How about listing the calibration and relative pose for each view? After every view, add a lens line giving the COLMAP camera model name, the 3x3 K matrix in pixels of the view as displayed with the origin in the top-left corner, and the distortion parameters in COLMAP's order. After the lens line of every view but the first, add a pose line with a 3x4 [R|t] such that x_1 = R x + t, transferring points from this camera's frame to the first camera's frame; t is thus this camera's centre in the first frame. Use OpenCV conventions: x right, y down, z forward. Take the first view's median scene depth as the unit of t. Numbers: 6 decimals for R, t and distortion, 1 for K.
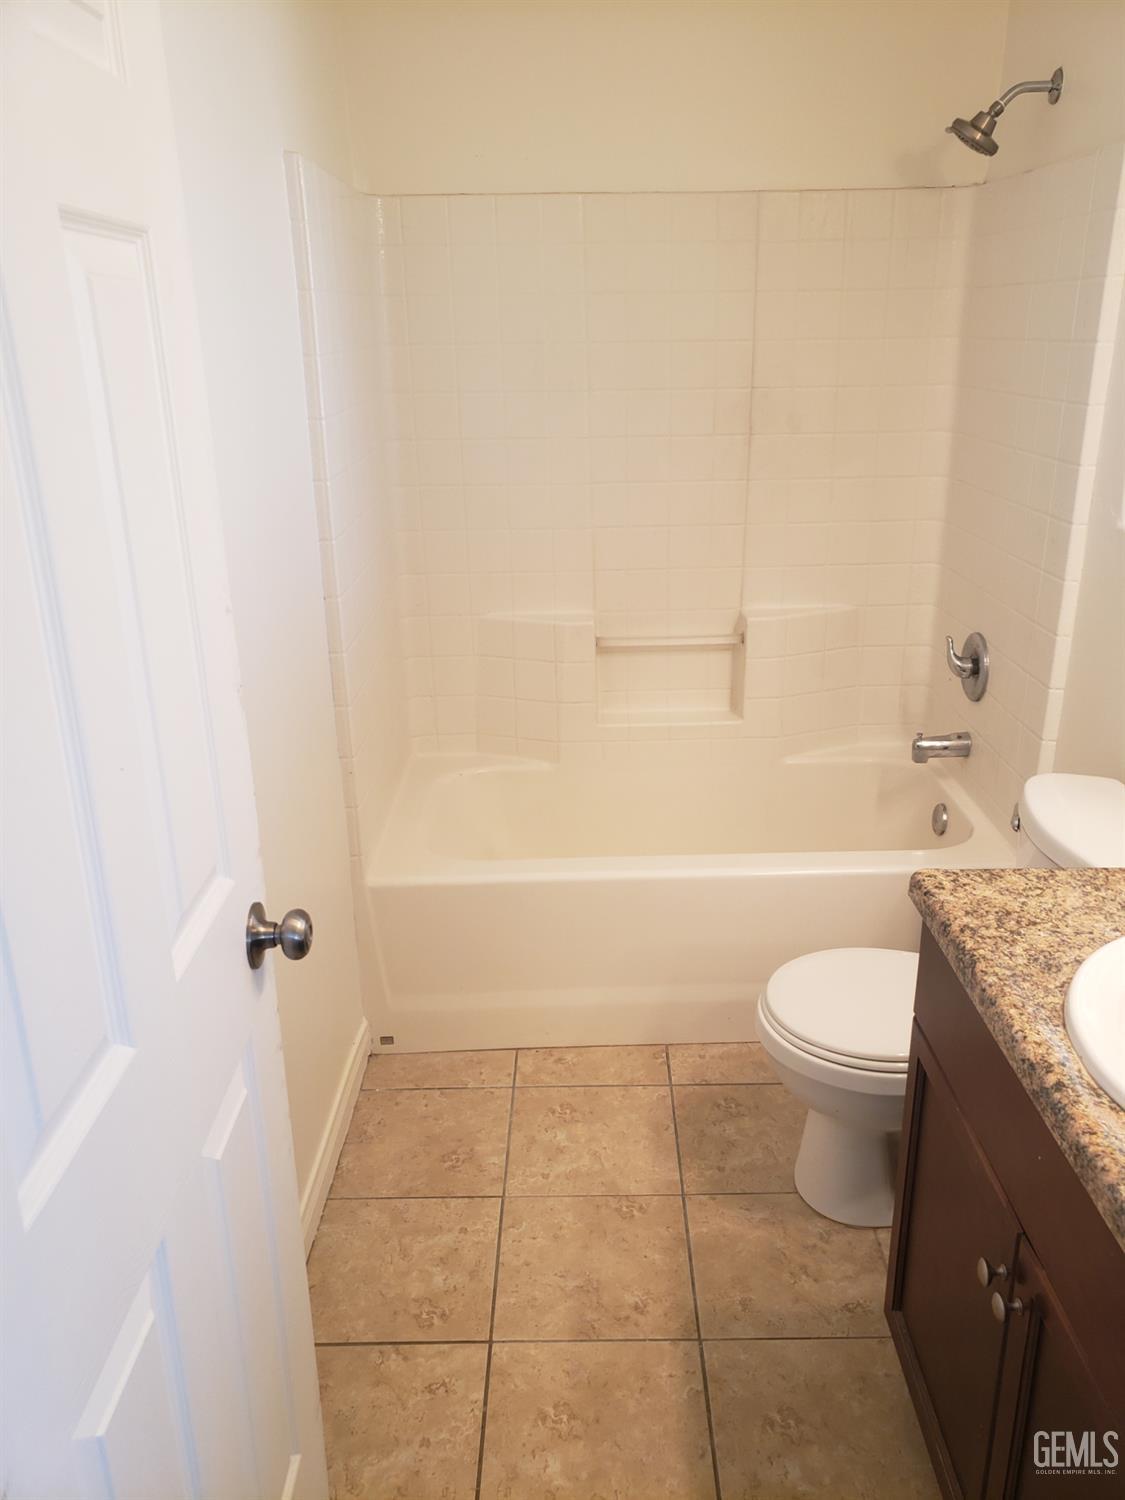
lens RADIAL K [[1165.8, 0, 576.9], [0, 1165.8, 763.8], [0, 0, 1]] dist [0.026119, -0.027024]
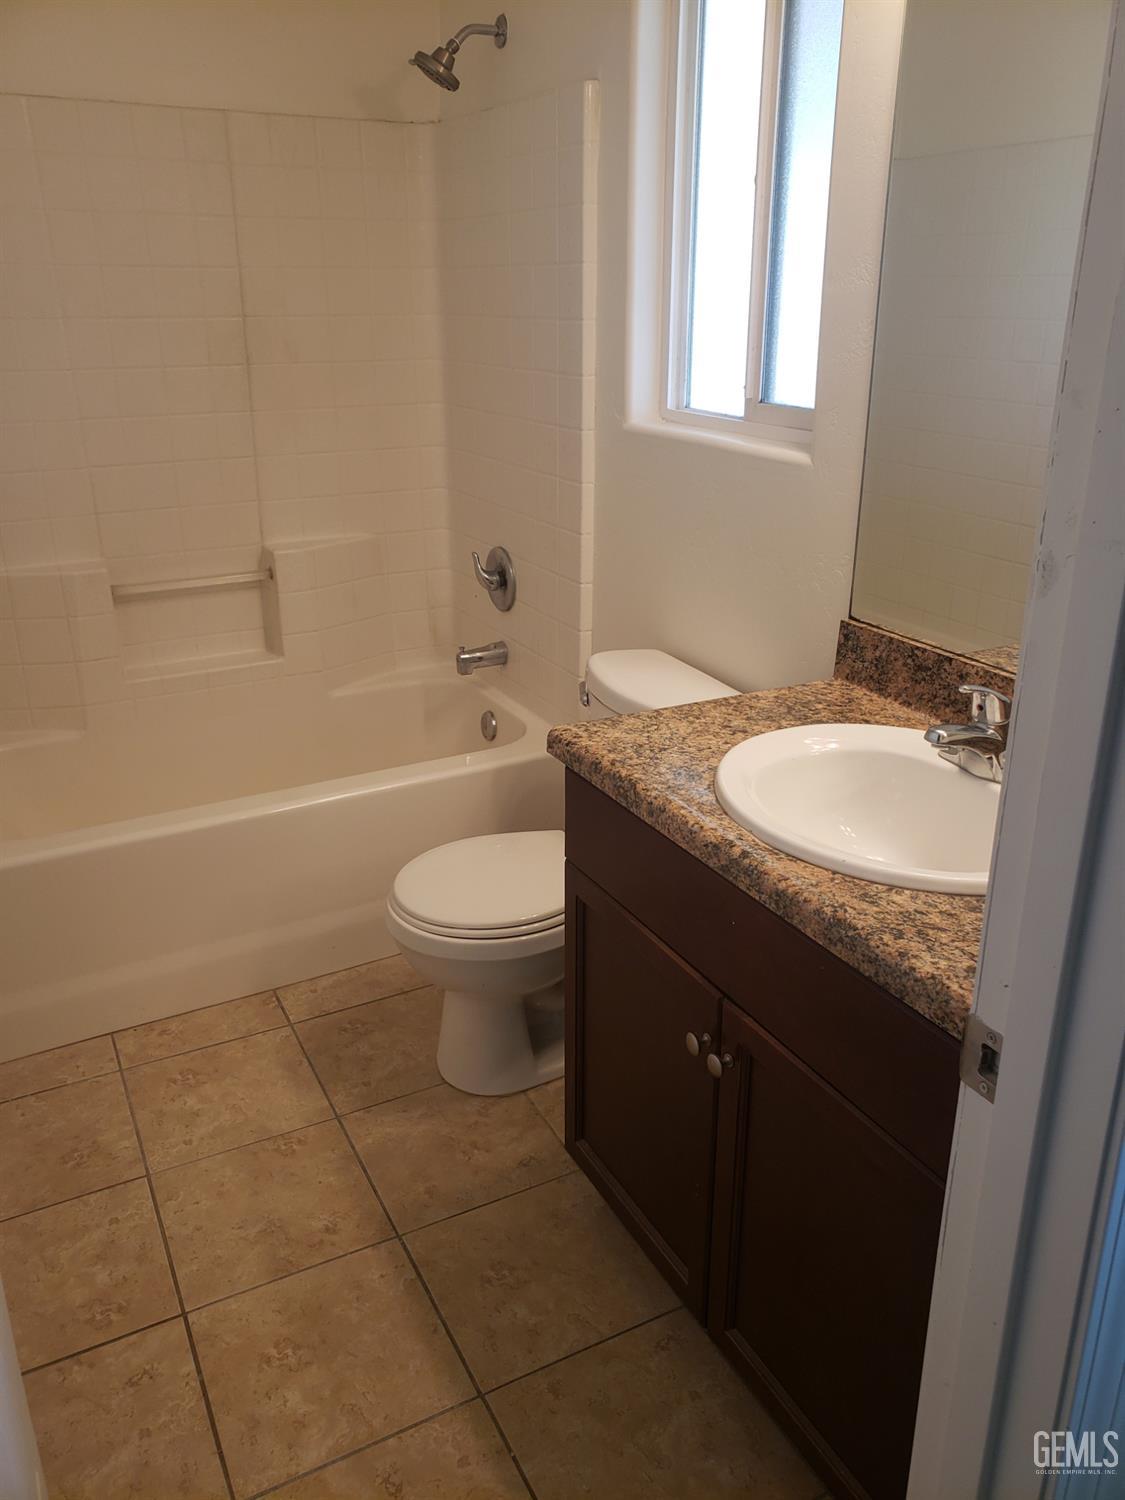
lens RADIAL K [[1165.8, 0, 578.0], [0, 1165.8, 755.9], [0, 0, 1]] dist [0.026119, -0.027024]
pose [[0.884381, -0.151437, 0.441518, -0.124473], [0.147141, 0.988128, 0.044190, 0.054178], [-0.442968, 0.025885, 0.896164, 0.015283]]
